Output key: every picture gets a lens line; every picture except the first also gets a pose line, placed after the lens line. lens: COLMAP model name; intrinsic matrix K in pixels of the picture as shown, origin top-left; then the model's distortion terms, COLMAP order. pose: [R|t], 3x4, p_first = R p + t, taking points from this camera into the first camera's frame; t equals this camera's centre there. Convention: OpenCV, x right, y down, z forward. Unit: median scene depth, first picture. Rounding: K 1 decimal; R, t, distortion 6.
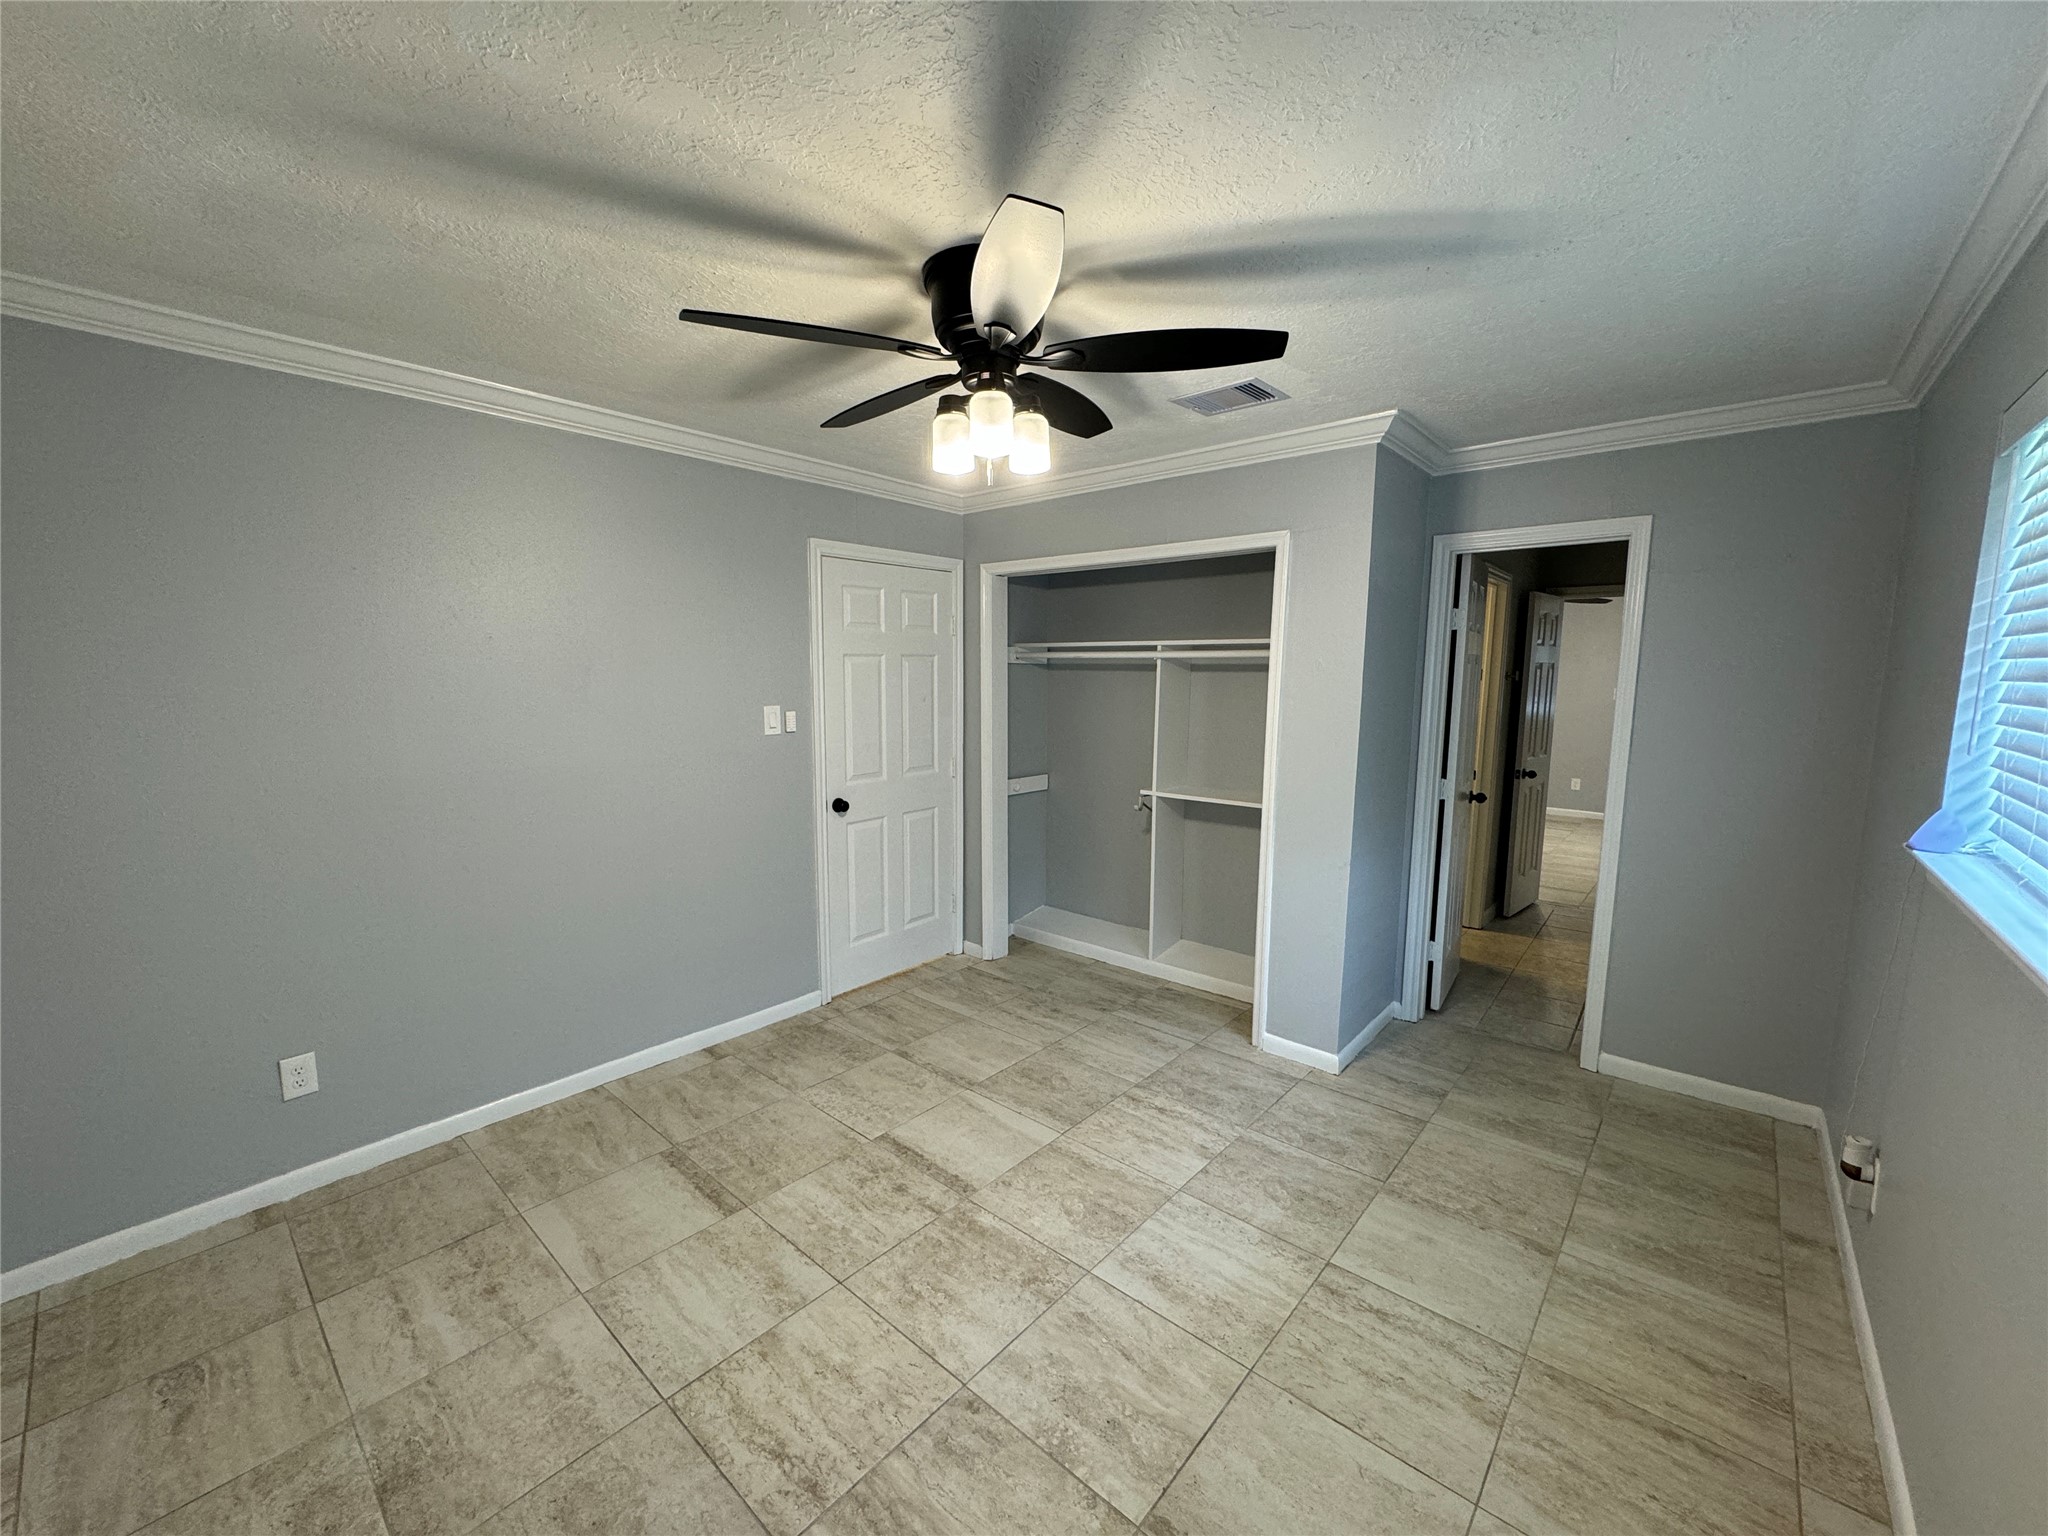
lens RADIAL K [[816.5, 0, 1027.0], [0, 816.5, 770.8], [0, 0, 1]] dist [-0.003041, 0.000239]
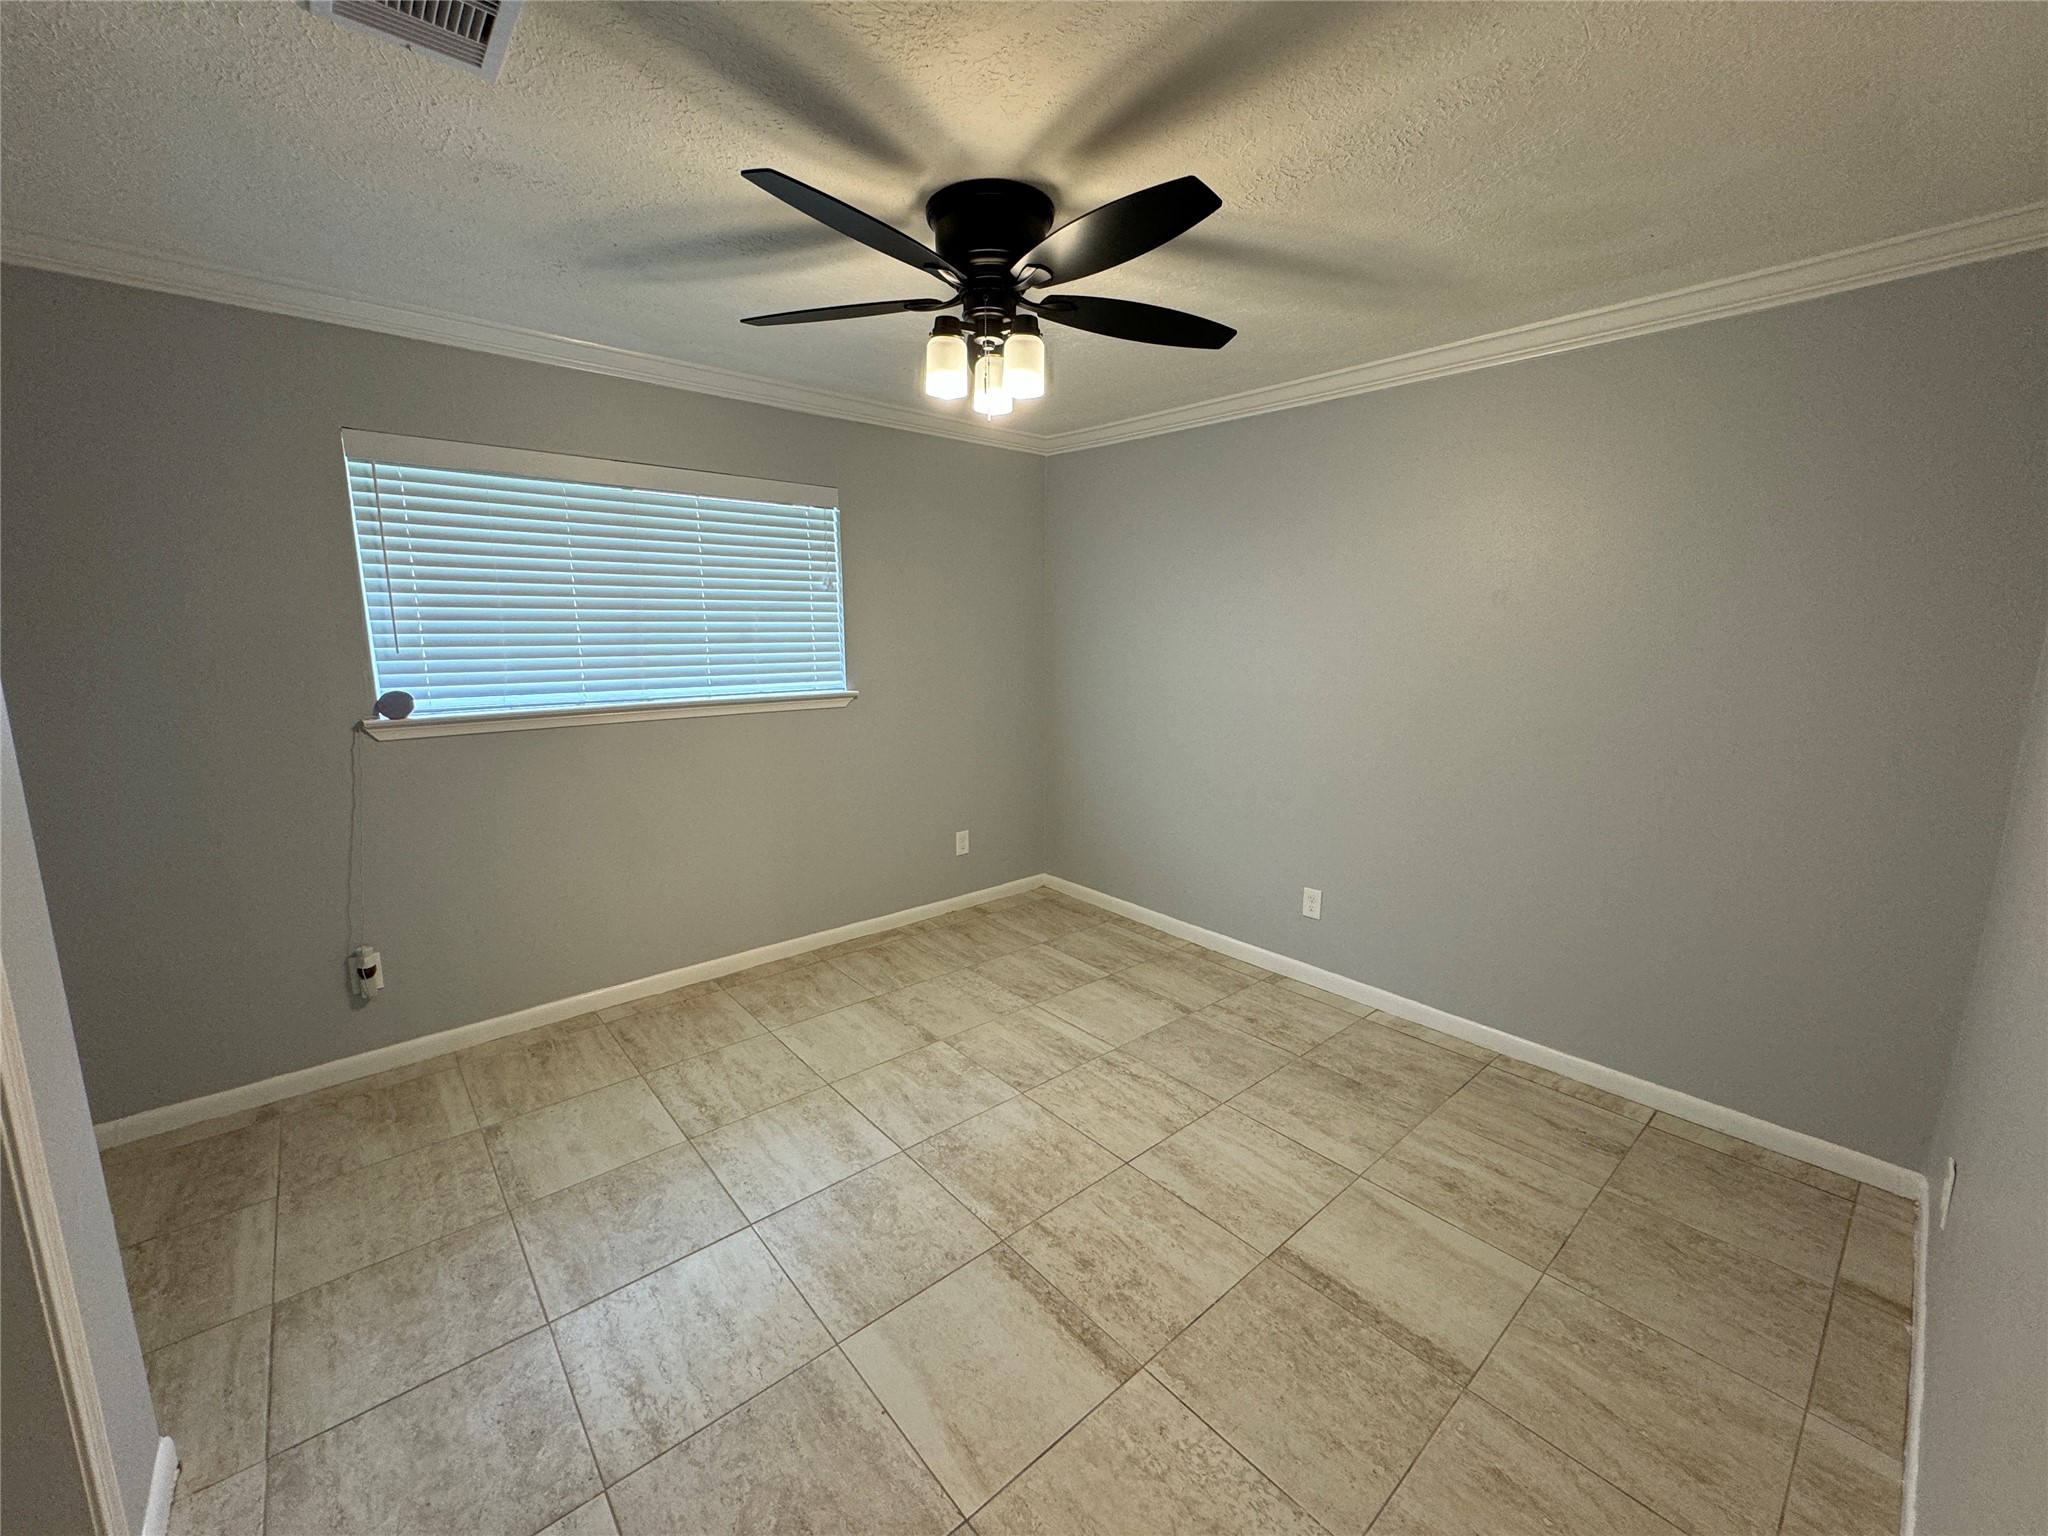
lens RADIAL K [[816.5, 0, 1020.3], [0, 816.5, 757.6], [0, 0, 1]] dist [-0.003041, 0.000239]
pose [[-0.989902, -0.032954, 0.137867, -0.210324], [0.006940, 0.960167, 0.279341, -0.200773], [-0.141581, 0.277477, -0.950243, 1.830326]]
